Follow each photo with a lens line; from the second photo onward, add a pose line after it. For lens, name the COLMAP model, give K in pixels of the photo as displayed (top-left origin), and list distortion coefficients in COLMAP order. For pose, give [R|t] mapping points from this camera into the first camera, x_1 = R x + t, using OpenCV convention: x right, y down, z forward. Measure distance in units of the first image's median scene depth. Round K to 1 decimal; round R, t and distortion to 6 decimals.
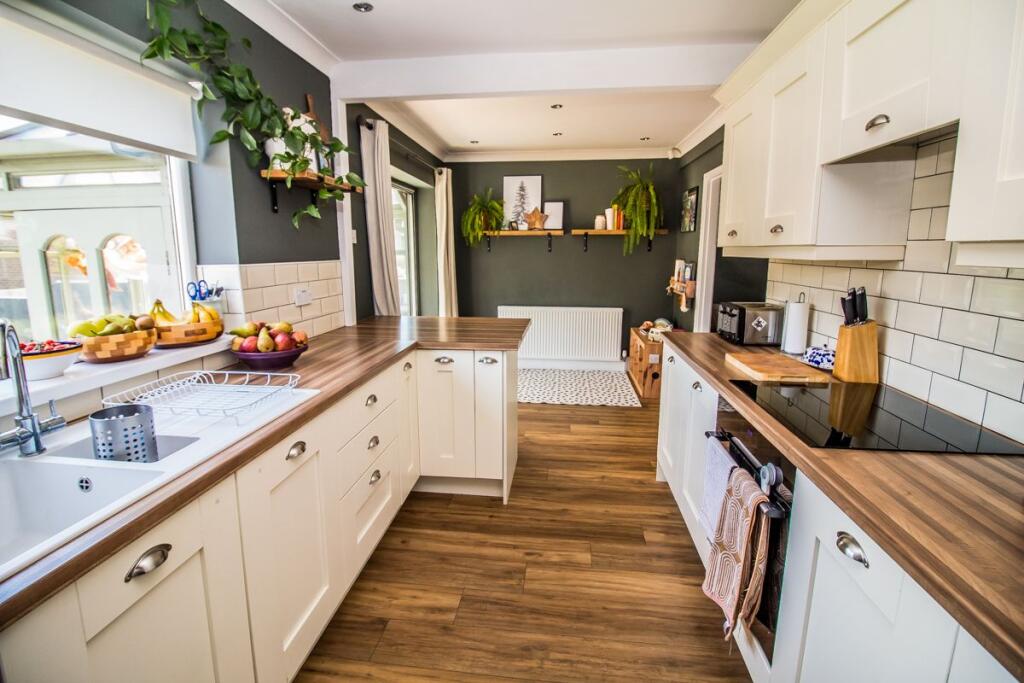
lens RADIAL K [[470.8, 0, 512.4], [0, 470.8, 328.5], [0, 0, 1]] dist [0.000344, -0.012392]
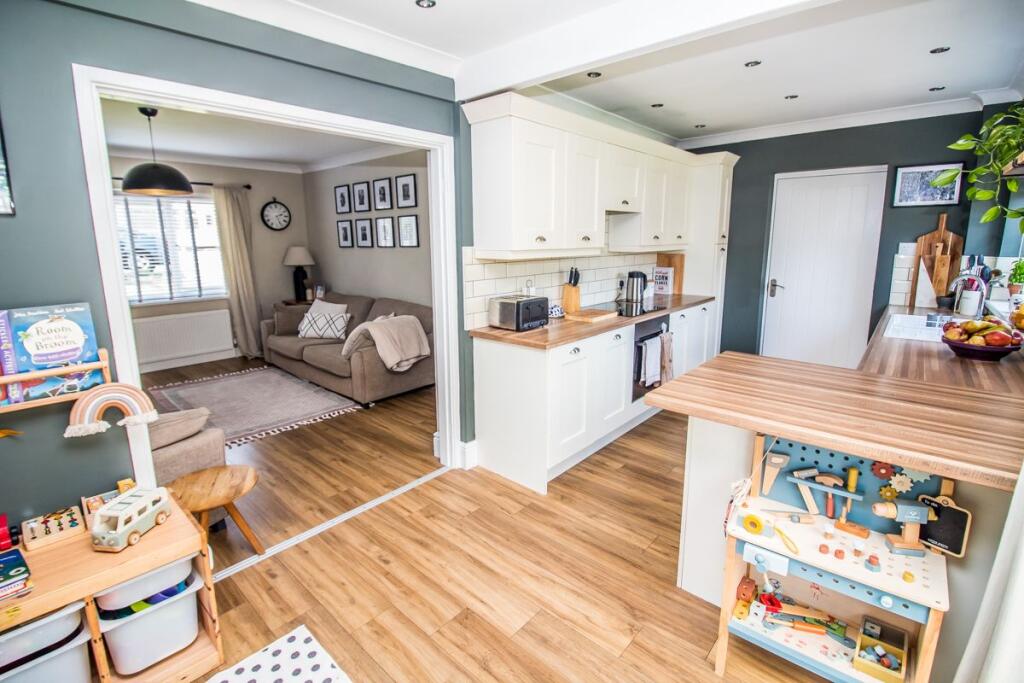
lens RADIAL K [[470.8, 0, 512.4], [0, 470.8, 328.5], [0, 0, 1]] dist [0.000344, -0.012392]
pose [[-0.817727, -0.106290, 0.565708, -0.186458], [0.097717, 0.942903, 0.318410, -0.399118], [-0.567252, 0.315651, -0.760651, 2.153481]]
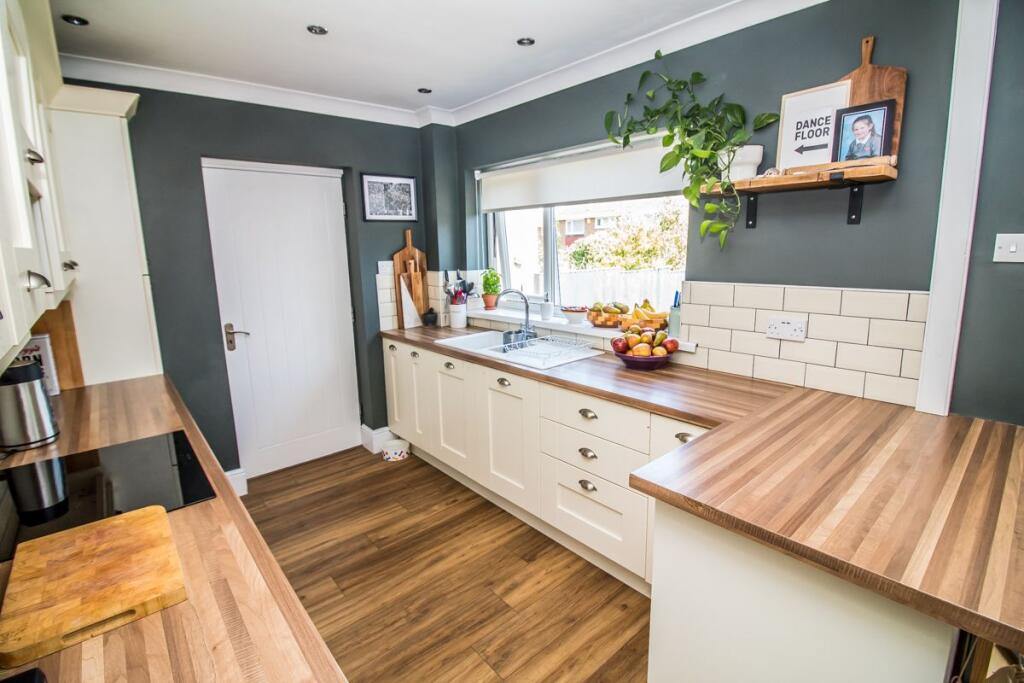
lens RADIAL K [[470.8, 0, 512.4], [0, 470.8, 328.5], [0, 0, 1]] dist [0.000344, -0.012392]
pose [[-0.674801, 0.137144, -0.725145, 0.485981], [-0.100876, 0.956218, 0.274719, -0.267634], [0.731073, 0.258530, -0.631422, 1.296060]]
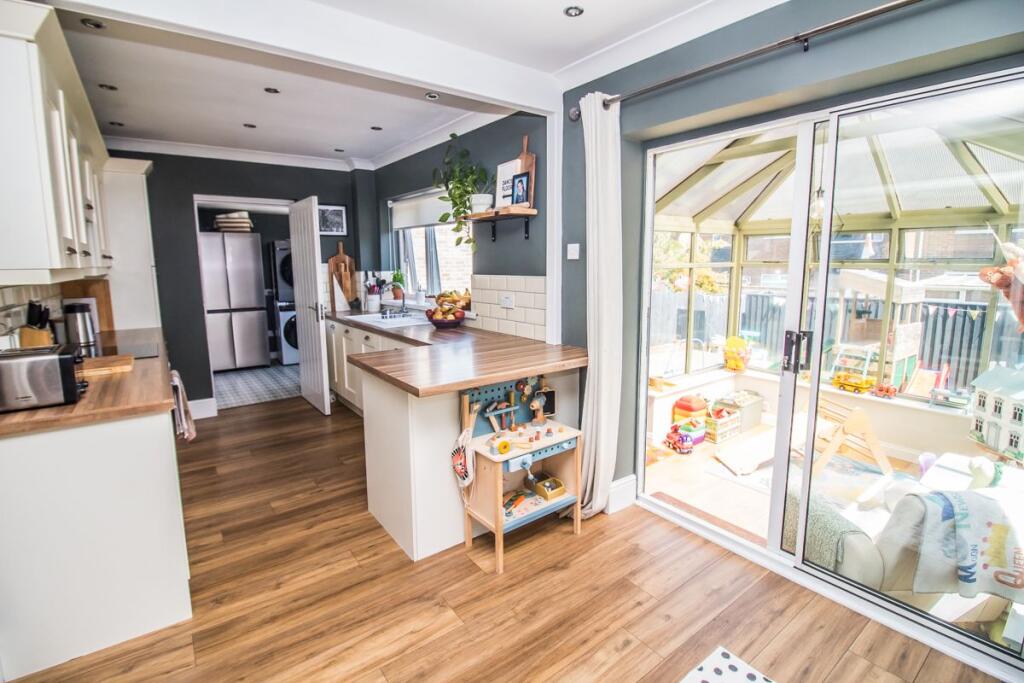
lens RADIAL K [[470.8, 0, 512.4], [0, 470.8, 328.5], [0, 0, 1]] dist [0.000344, -0.012392]
pose [[-0.726243, 0.095942, -0.680711, 0.502542], [-0.107148, 0.962313, 0.249947, -0.364651], [0.679037, 0.254459, -0.688592, 2.148977]]
